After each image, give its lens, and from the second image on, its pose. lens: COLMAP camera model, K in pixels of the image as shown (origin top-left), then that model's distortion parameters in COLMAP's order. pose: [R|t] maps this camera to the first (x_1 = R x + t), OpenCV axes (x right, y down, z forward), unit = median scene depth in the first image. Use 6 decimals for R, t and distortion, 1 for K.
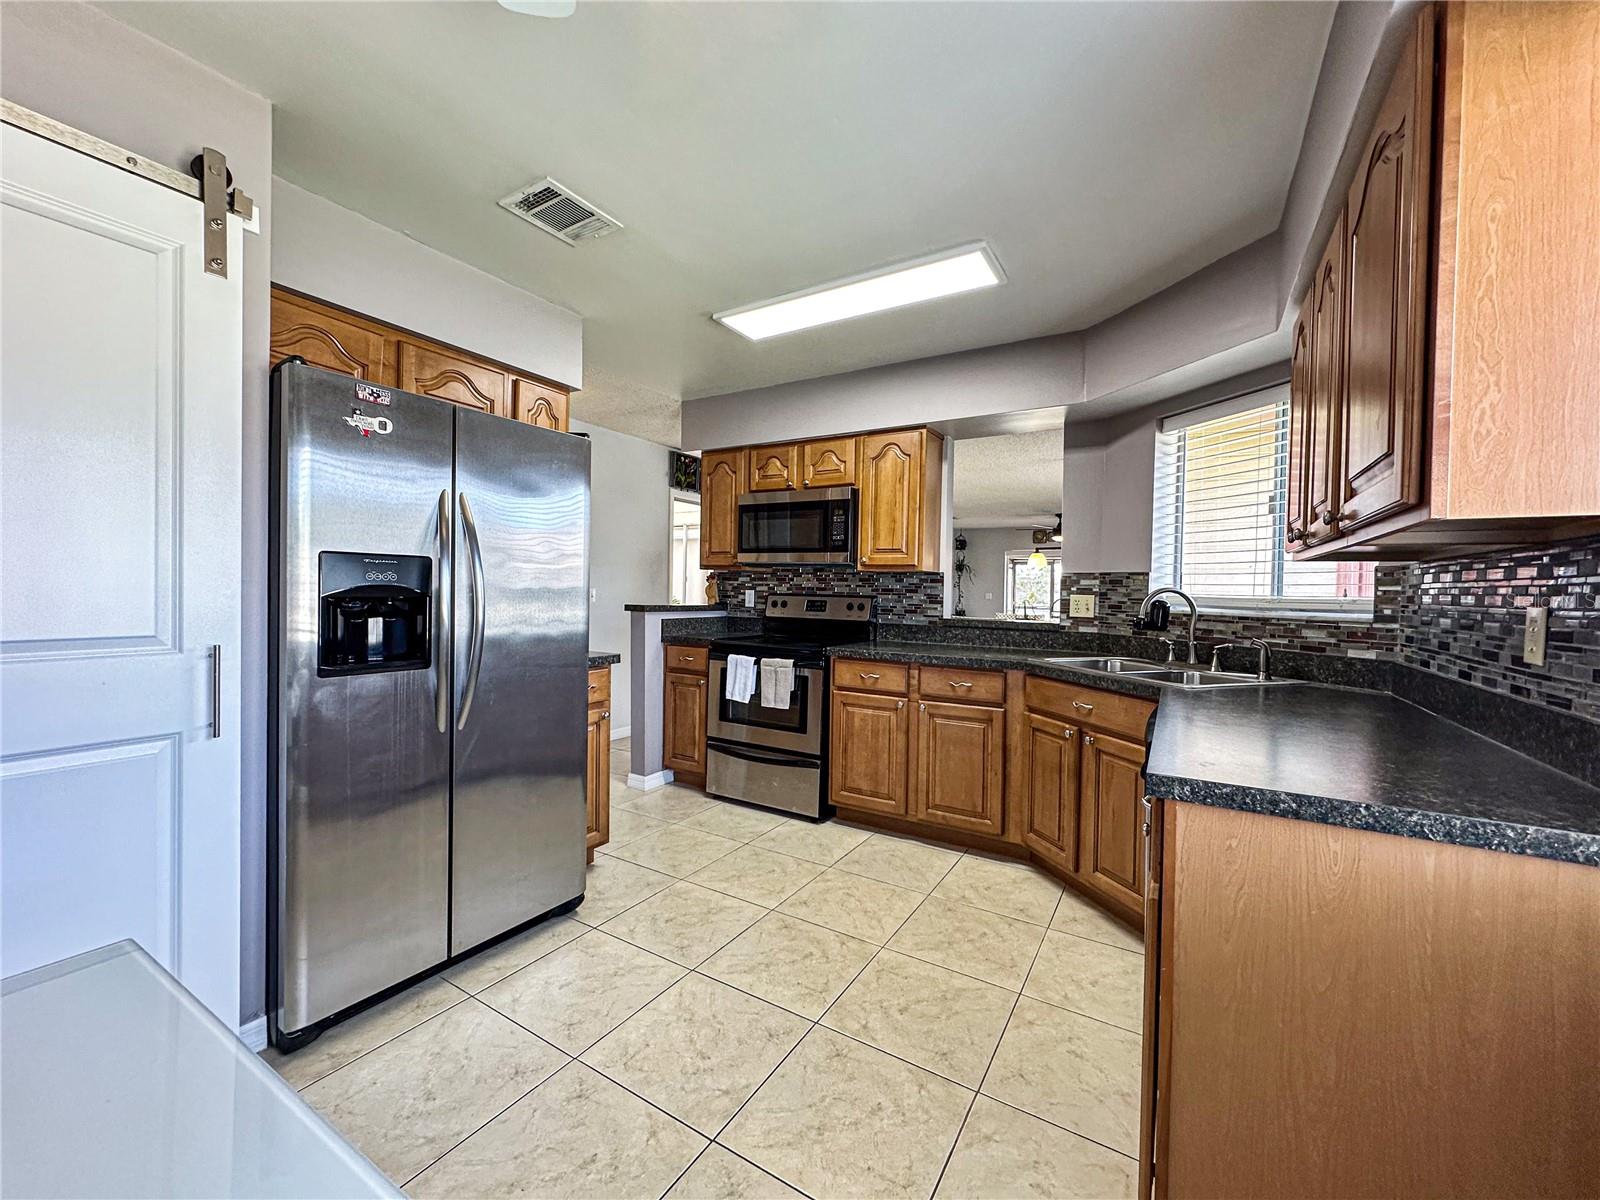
lens RADIAL K [[637.0, 0, 797.4], [0, 637.0, 600.3], [0, 0, 1]] dist [-0.003653, -0.000584]
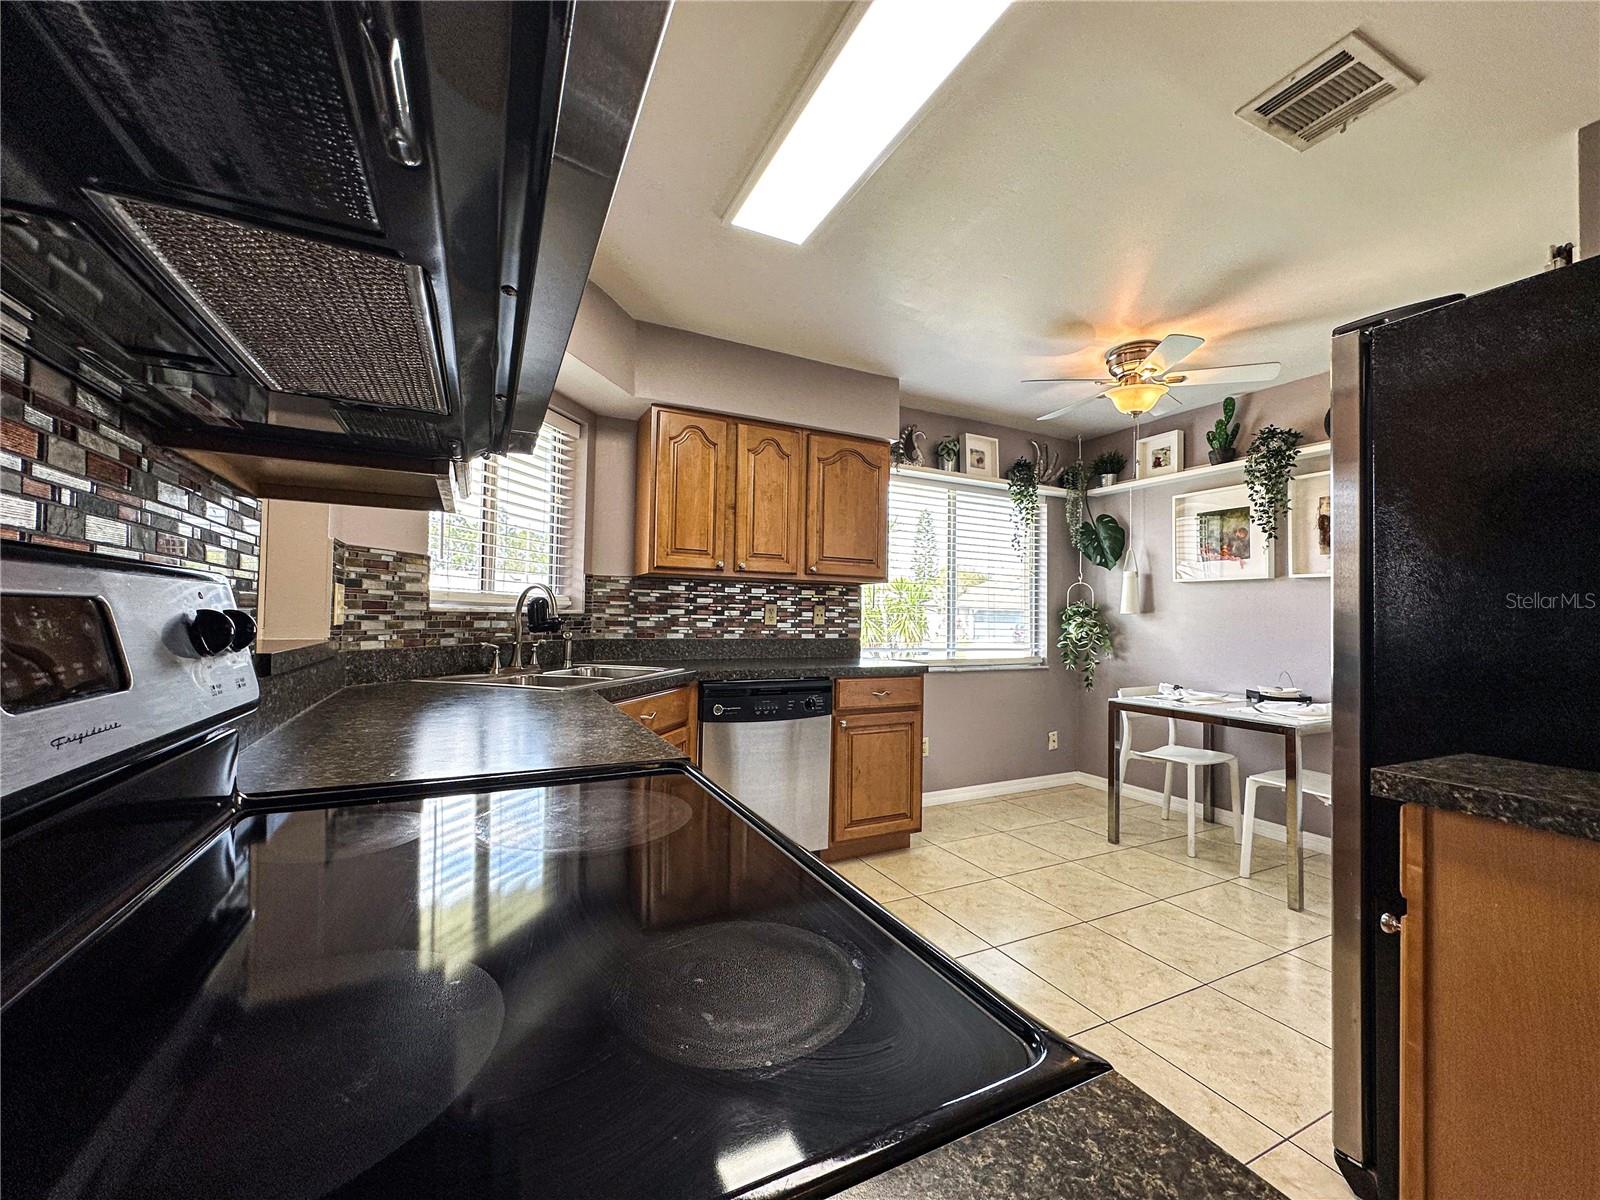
lens RADIAL K [[637.0, 0, 799.9], [0, 637.0, 596.8], [0, 0, 1]] dist [-0.003653, -0.000584]
pose [[-0.844644, -0.017788, 0.535033, -0.172512], [-0.024349, 0.999690, -0.005203, -0.003899], [-0.534775, -0.017422, -0.844815, 1.288920]]
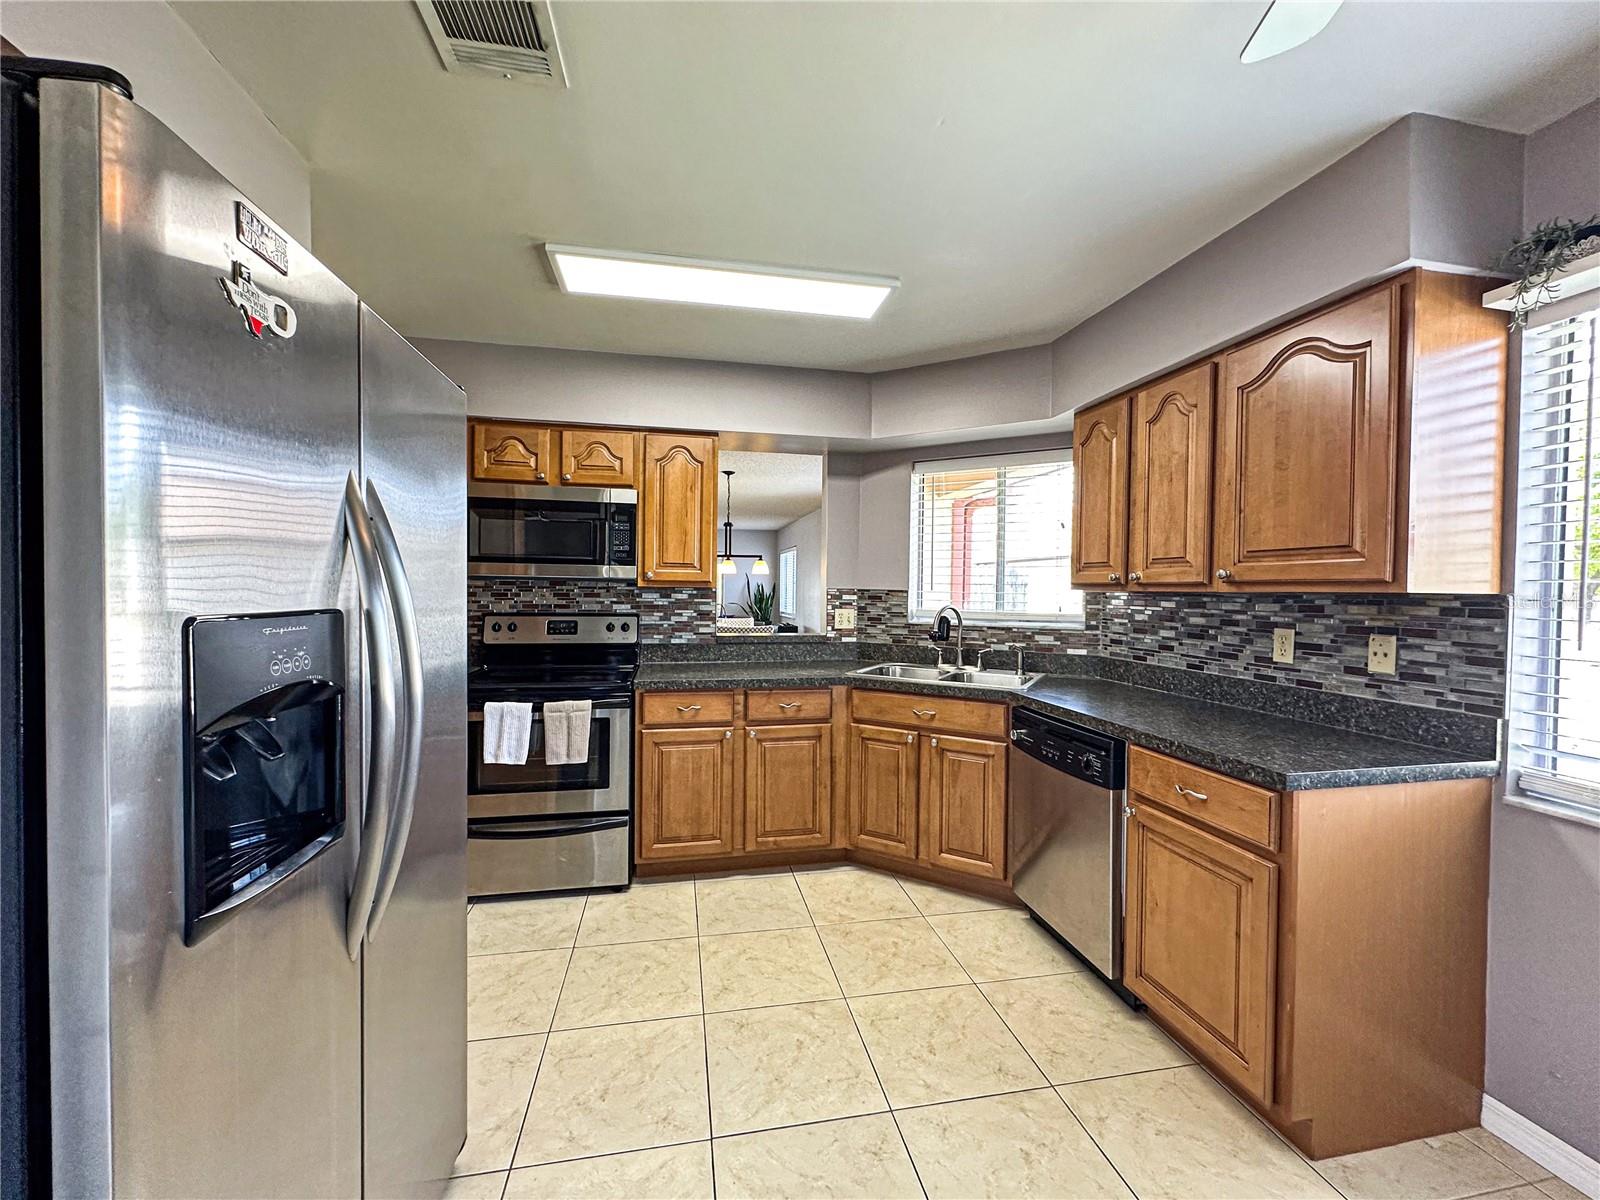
lens RADIAL K [[637.0, 0, 799.0], [0, 637.0, 600.5], [0, 0, 1]] dist [-0.003653, -0.000584]
pose [[0.737257, -0.022755, 0.675229, -0.375828], [0.014675, 0.999736, 0.017668, -0.045327], [-0.675453, -0.003116, 0.737397, 0.241102]]
